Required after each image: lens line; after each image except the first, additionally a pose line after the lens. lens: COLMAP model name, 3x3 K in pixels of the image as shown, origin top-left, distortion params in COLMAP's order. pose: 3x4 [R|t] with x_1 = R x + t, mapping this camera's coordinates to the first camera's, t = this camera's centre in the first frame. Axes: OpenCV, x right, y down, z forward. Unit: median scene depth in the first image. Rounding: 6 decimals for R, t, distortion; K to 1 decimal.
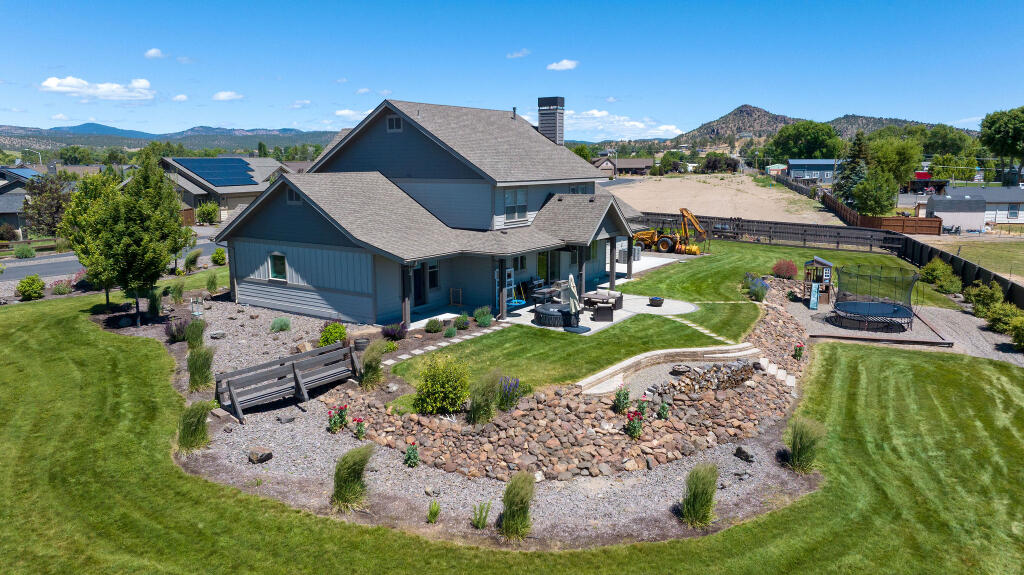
lens RADIAL K [[722.4, 0, 512.0], [0, 722.4, 287.5], [0, 0, 1]] dist [-0.023443, -0.000341]
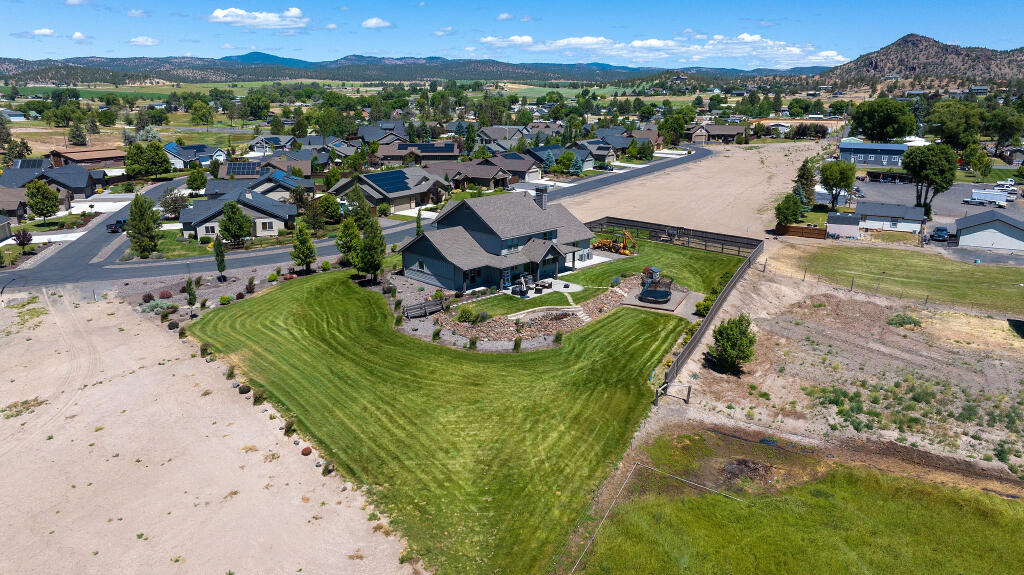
lens RADIAL K [[722.4, 0, 512.0], [0, 722.4, 287.5], [0, 0, 1]] dist [-0.023443, -0.000341]
pose [[0.981558, 0.054334, -0.183281, 0.596324], [-0.036517, 0.994395, 0.099220, -0.271712], [0.187644, -0.090697, 0.978041, -1.857279]]
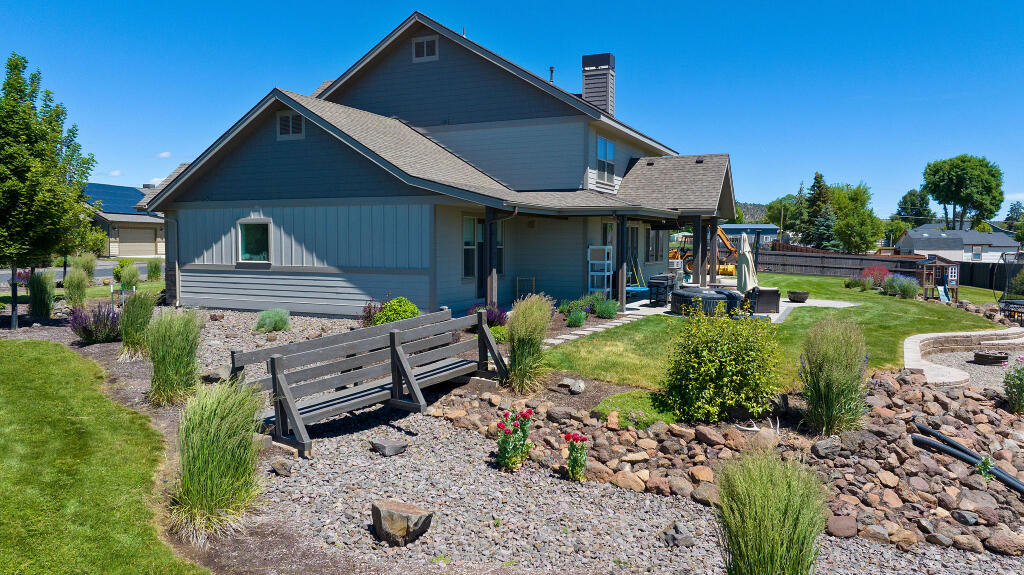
lens RADIAL K [[722.4, 0, 512.0], [0, 722.4, 287.5], [0, 0, 1]] dist [-0.023443, -0.000341]
pose [[0.987085, -0.000796, 0.160196, -0.251062], [0.018710, 0.993717, -0.110344, 0.107674], [-0.159101, 0.111916, 0.980898, 0.424806]]
